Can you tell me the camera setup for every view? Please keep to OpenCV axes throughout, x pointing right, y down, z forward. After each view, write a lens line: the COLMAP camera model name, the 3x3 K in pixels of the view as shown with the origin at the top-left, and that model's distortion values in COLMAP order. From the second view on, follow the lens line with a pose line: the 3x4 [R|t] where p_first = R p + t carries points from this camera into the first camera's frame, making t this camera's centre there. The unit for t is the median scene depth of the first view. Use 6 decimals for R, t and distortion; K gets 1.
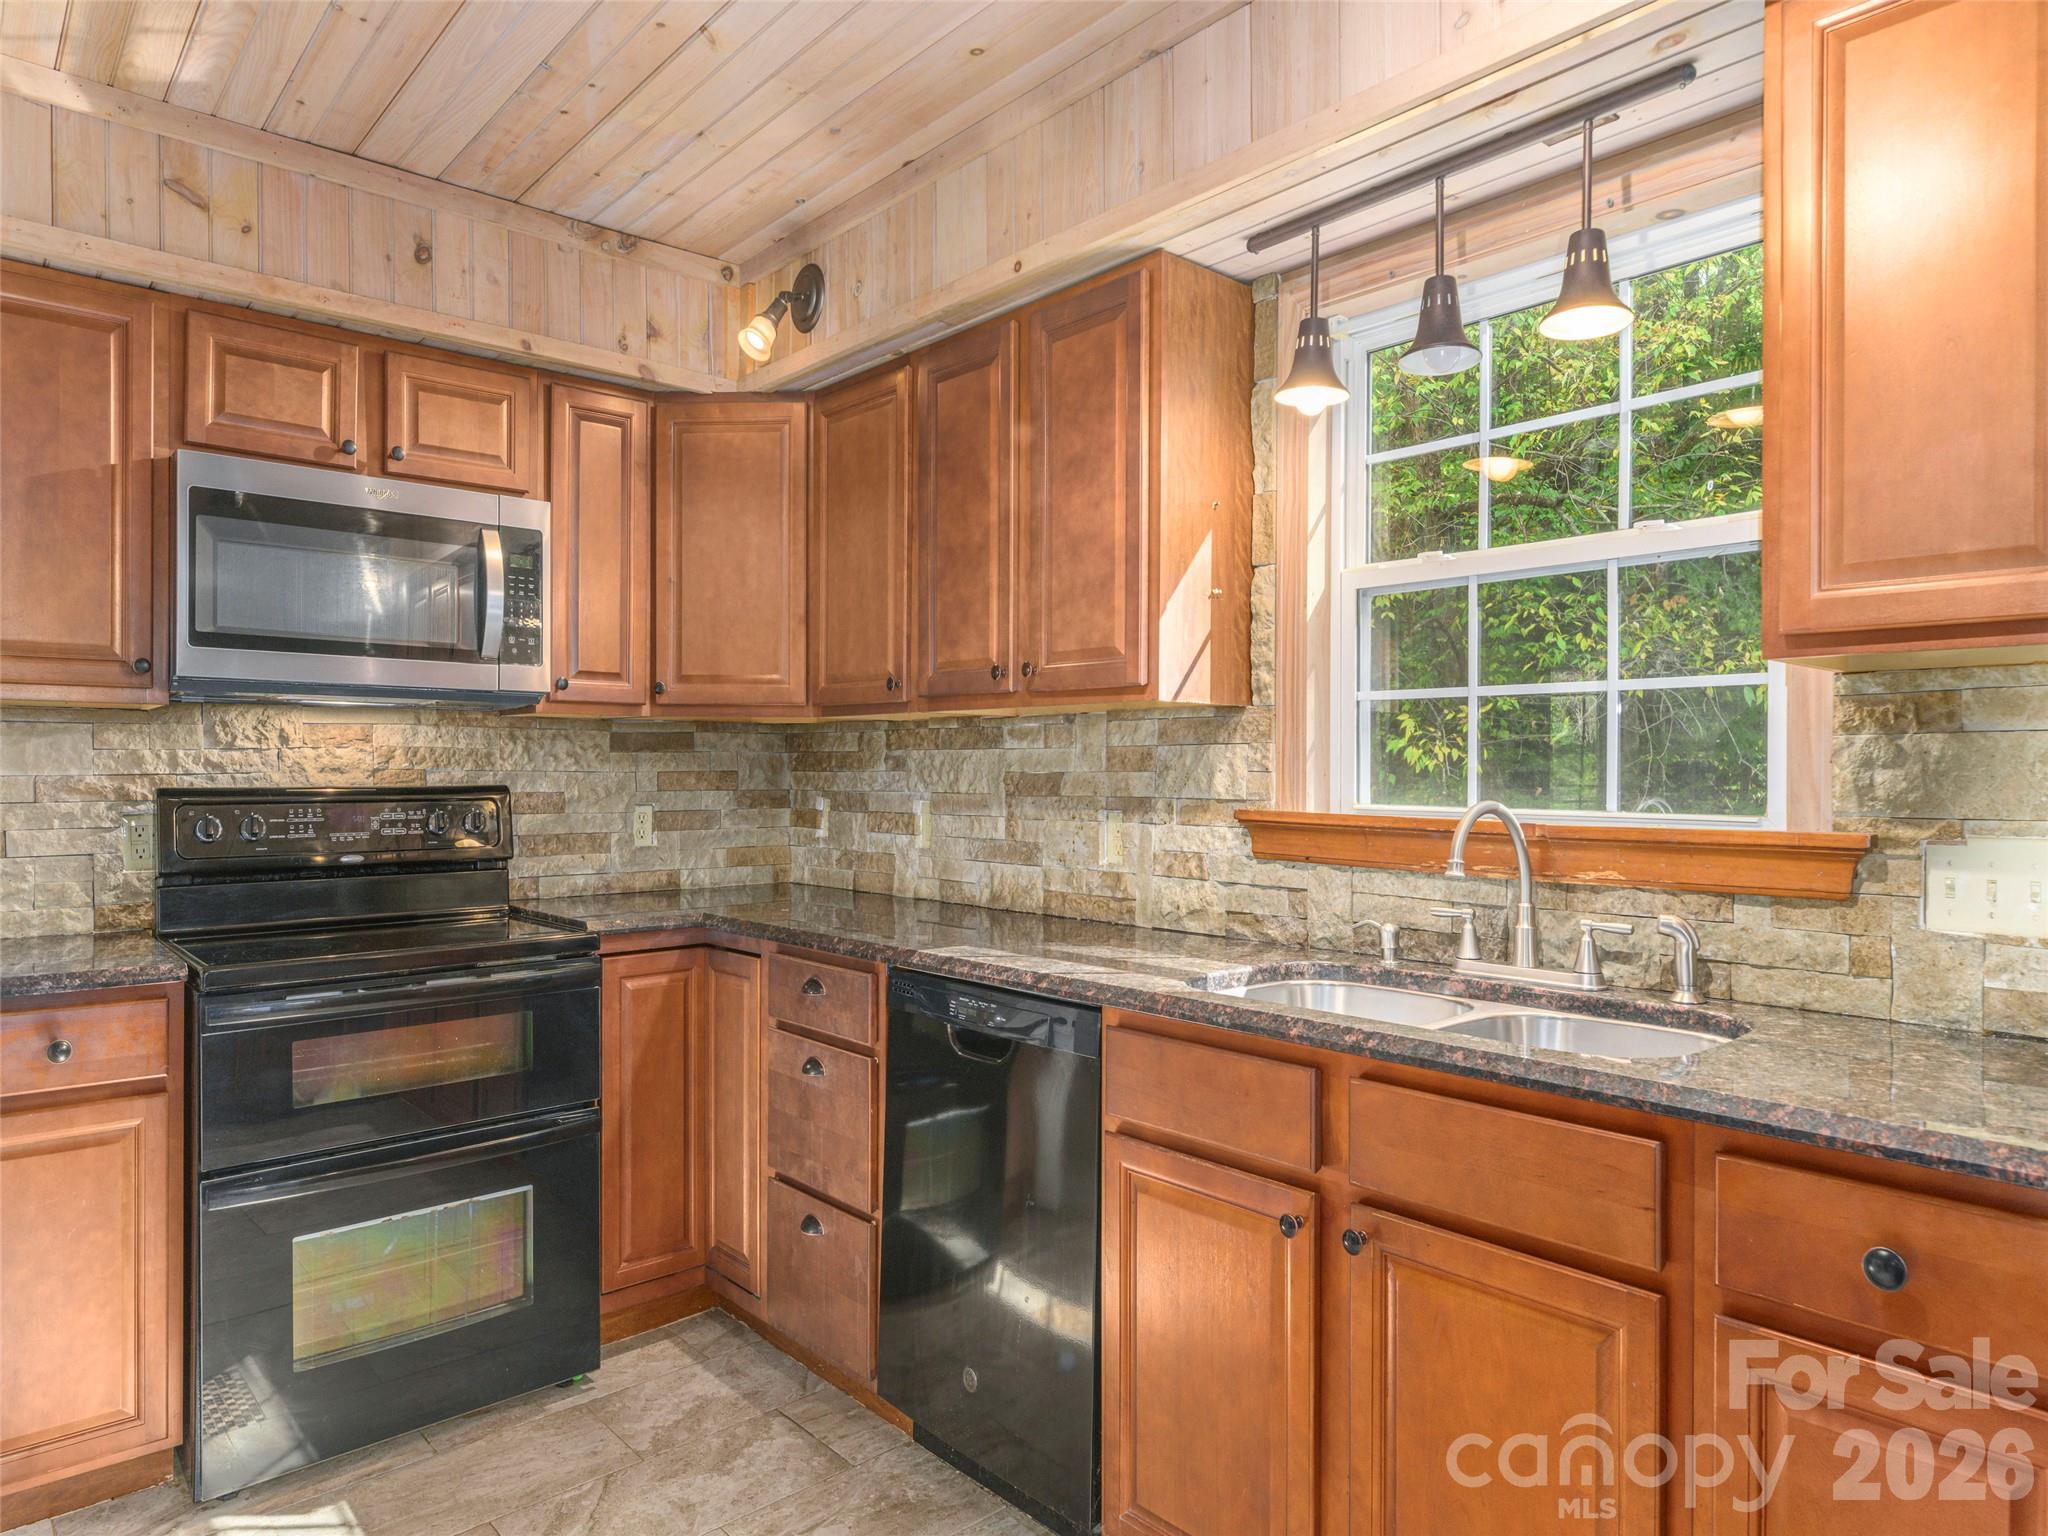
lens RADIAL K [[1251.8, 0, 1037.2], [0, 1251.8, 773.5], [0, 0, 1]] dist [-0.003835, -0.000414]
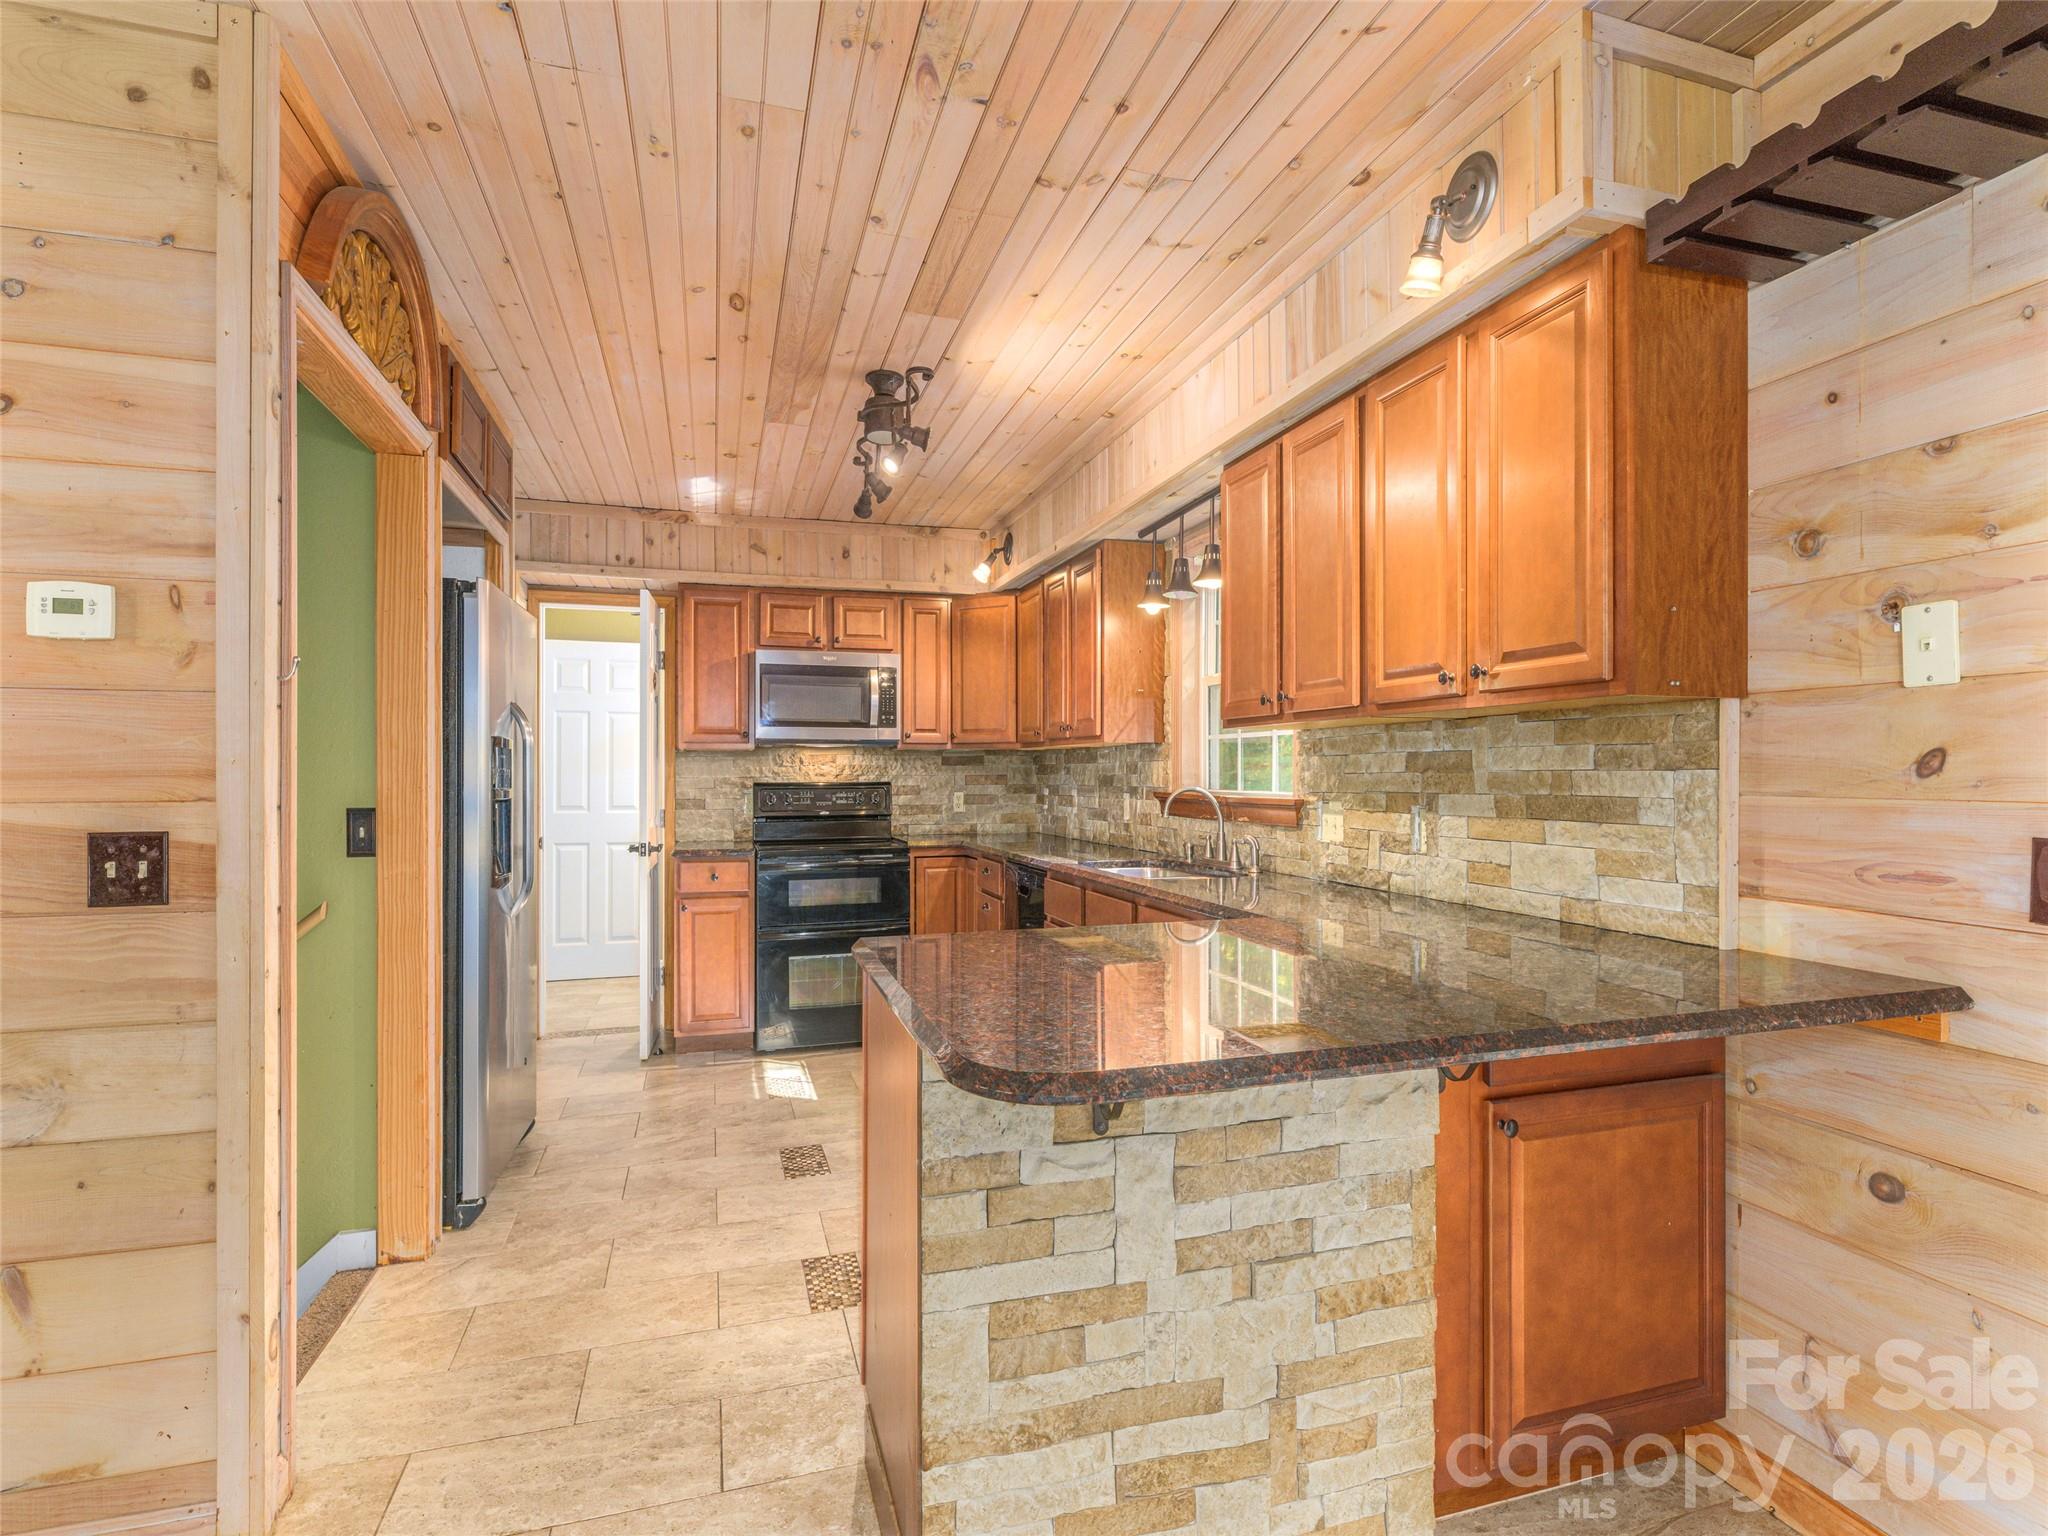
lens RADIAL K [[1017.9, 0, 1023.6], [0, 1017.9, 774.6], [0, 0, 1]] dist [-0.001405, 0.000328]
pose [[0.906366, -0.004207, -0.422473, 0.628079], [0.002956, 0.999989, -0.003615, 0.004807], [0.422484, 0.002028, 0.906368, -0.599488]]
